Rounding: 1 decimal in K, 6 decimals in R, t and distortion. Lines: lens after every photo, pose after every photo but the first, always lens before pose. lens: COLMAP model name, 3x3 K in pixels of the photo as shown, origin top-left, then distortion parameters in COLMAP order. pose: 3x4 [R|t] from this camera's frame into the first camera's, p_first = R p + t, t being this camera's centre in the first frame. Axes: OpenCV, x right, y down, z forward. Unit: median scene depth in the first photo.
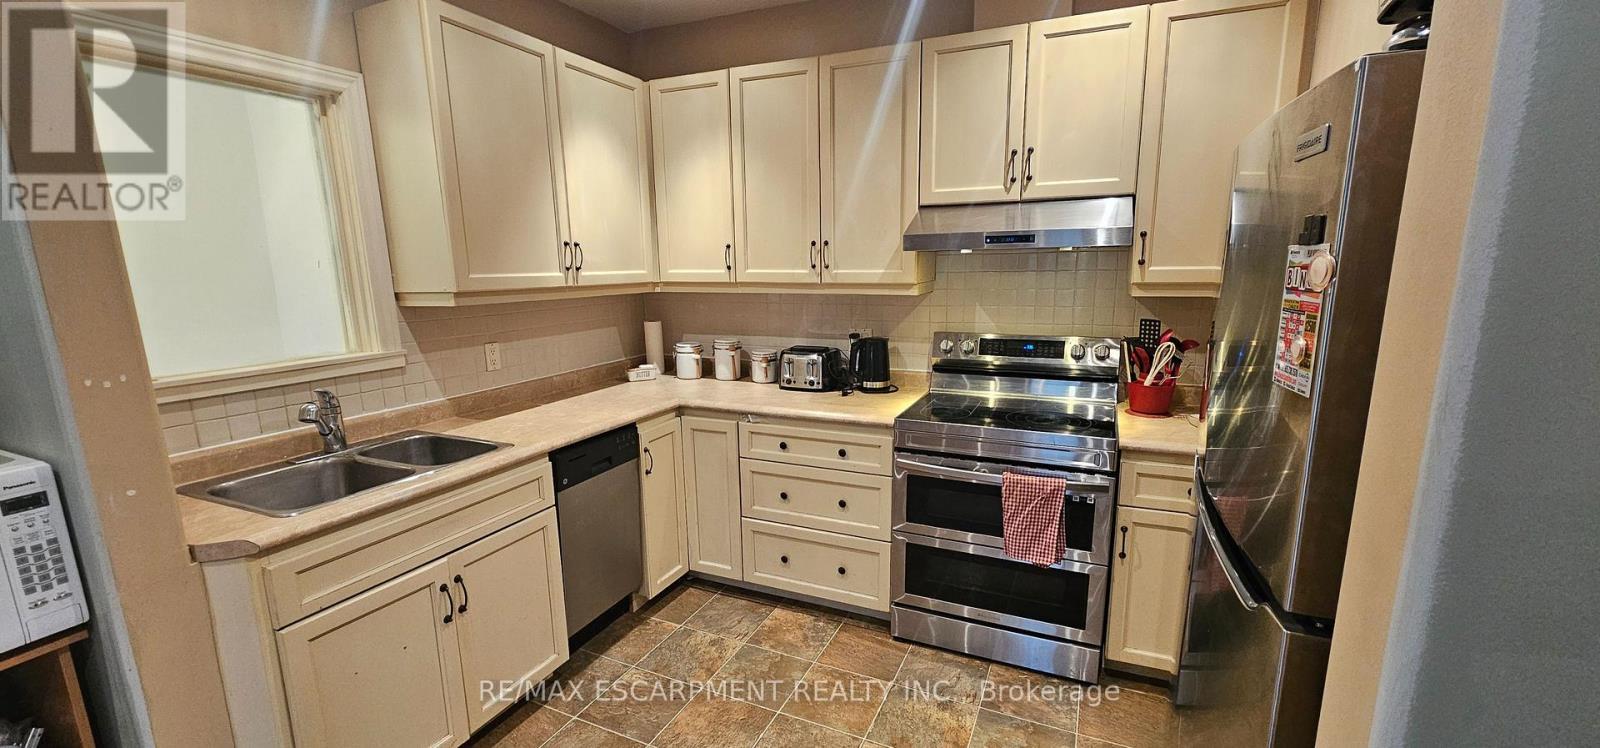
lens RADIAL K [[652.1, 0, 797.1], [0, 652.1, 383.3], [0, 0, 1]] dist [0.002164, 0.000065]
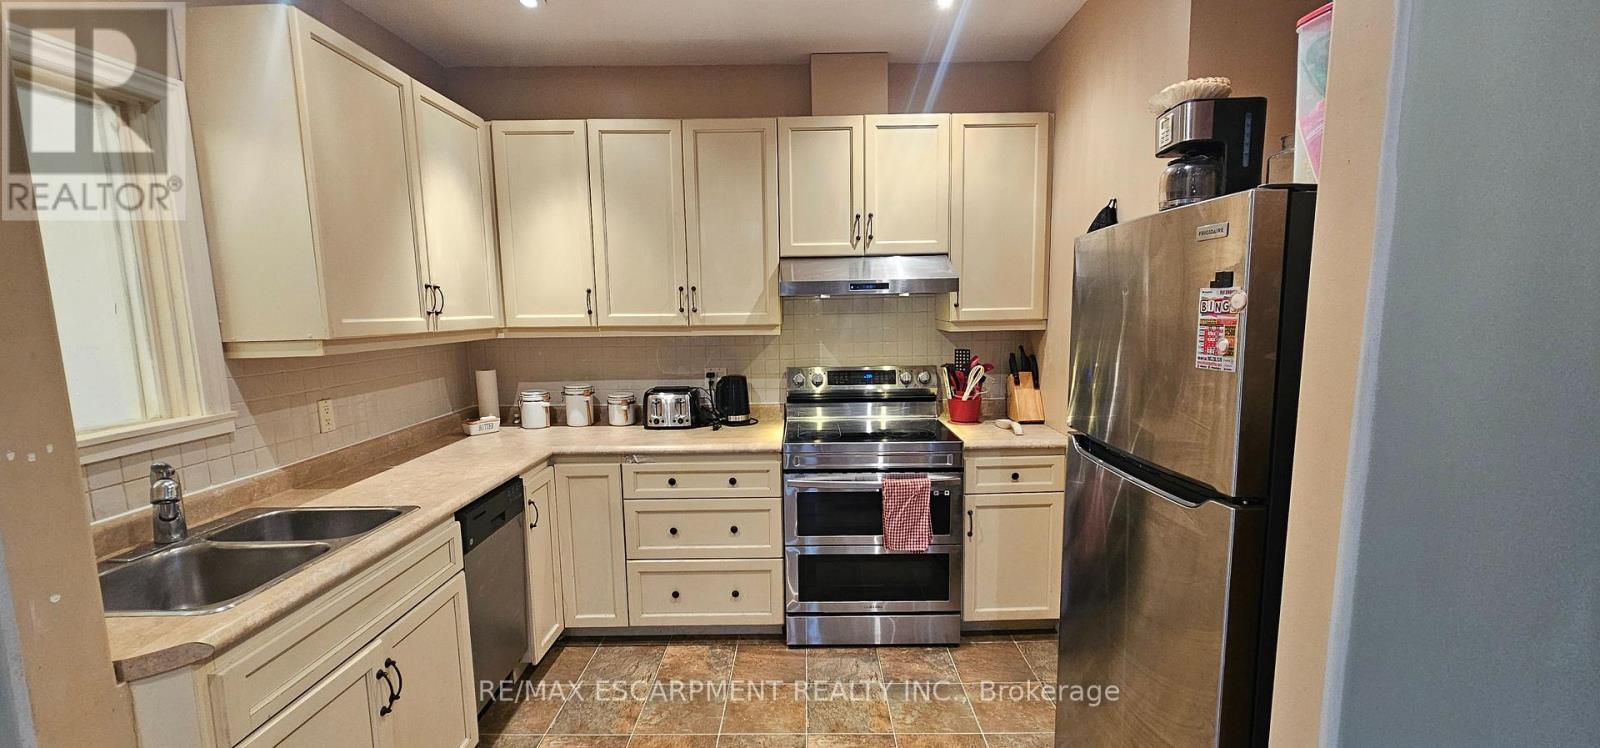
lens RADIAL K [[652.1, 0, 797.1], [0, 652.1, 383.3], [0, 0, 1]] dist [0.002164, 0.000065]
pose [[0.911303, -0.050106, 0.408676, -0.268886], [0.079764, 0.995248, -0.055842, 0.014663], [-0.403936, 0.083487, 0.910969, -0.035435]]
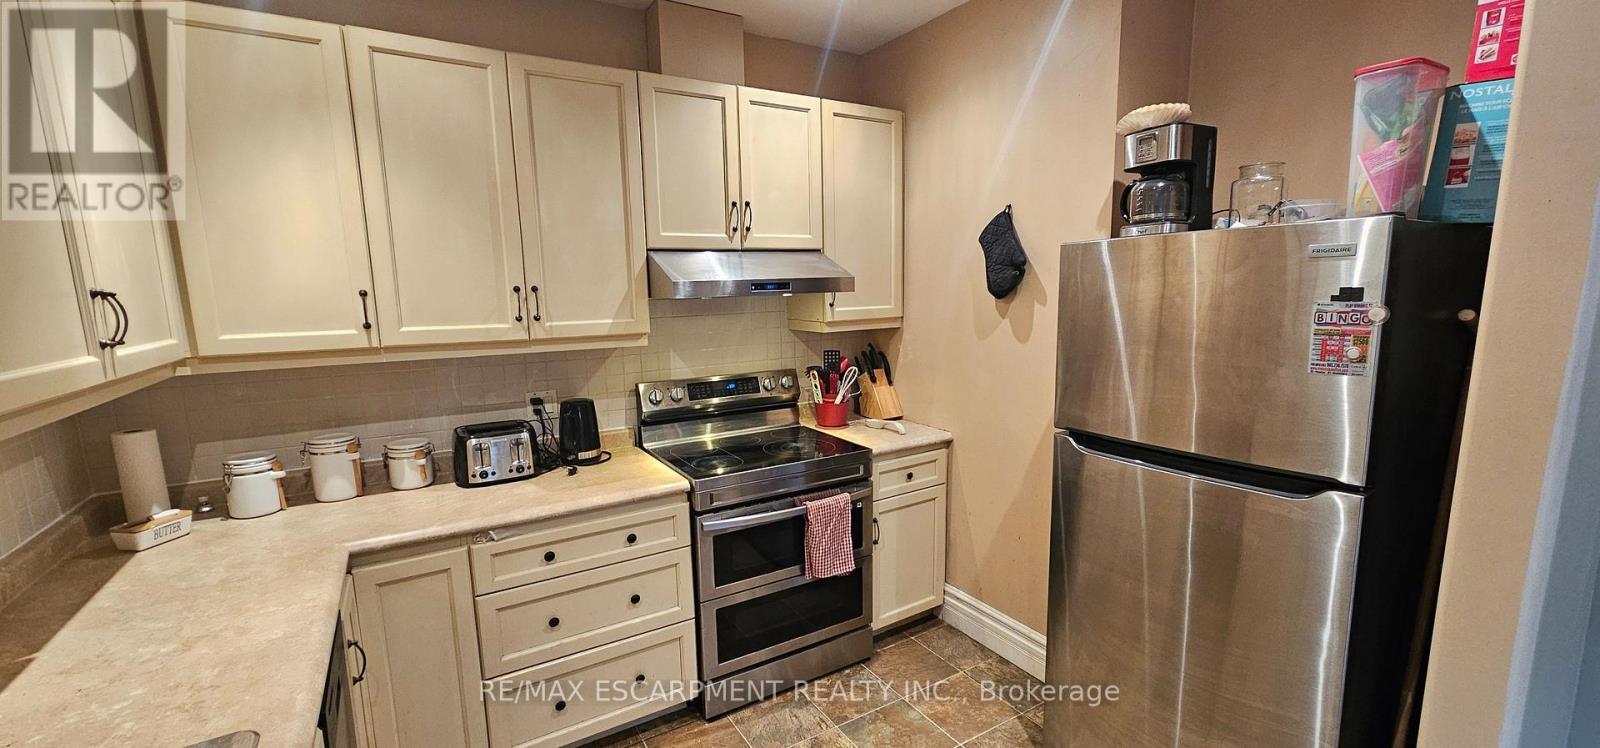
lens RADIAL K [[652.1, 0, 797.1], [0, 652.1, 383.3], [0, 0, 1]] dist [0.002164, 0.000065]
pose [[0.561472, -0.123137, 0.818282, -0.476498], [0.167101, 0.985366, 0.033623, -0.082906], [-0.810448, 0.117857, 0.573832, 0.330966]]
